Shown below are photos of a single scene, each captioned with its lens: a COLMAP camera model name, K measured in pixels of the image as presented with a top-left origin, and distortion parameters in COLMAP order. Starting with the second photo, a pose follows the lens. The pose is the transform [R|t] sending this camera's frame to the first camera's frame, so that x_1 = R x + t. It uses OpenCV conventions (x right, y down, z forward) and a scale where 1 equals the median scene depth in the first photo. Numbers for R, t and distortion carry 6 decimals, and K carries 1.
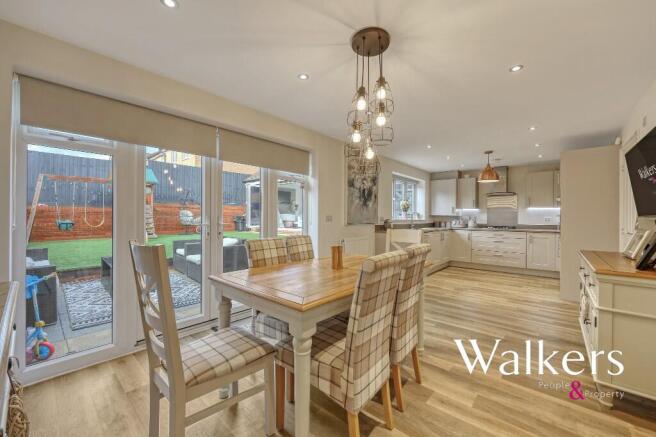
lens RADIAL K [[259.6, 0, 329.6], [0, 259.6, 217.9], [0, 0, 1]] dist [0.000371, 0.000143]
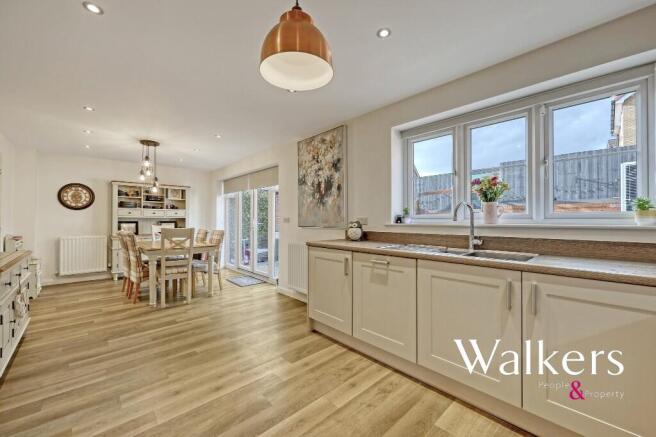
lens RADIAL K [[261.9, 0, 331.4], [0, 261.9, 218.7], [0, 0, 1]] dist [-0.000051, -0.000076]
pose [[-0.097818, -0.000985, -0.995204, 0.654040], [0.003165, 0.999994, -0.001300, -0.001410], [0.995199, -0.003277, -0.097814, 0.804246]]
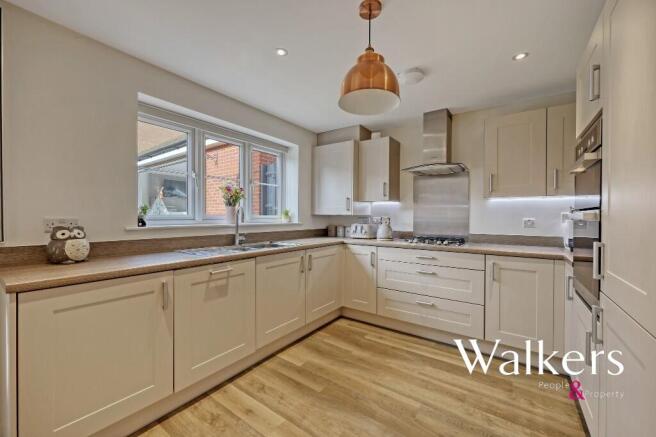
lens RADIAL K [[261.9, 0, 331.4], [0, 261.9, 218.7], [0, 0, 1]] dist [-0.000051, -0.000076]
pose [[0.994359, -0.003968, 0.105990, 0.405113], [0.003395, 0.999979, 0.005579, -0.004865], [-0.106010, -0.005188, 0.994352, 0.528138]]
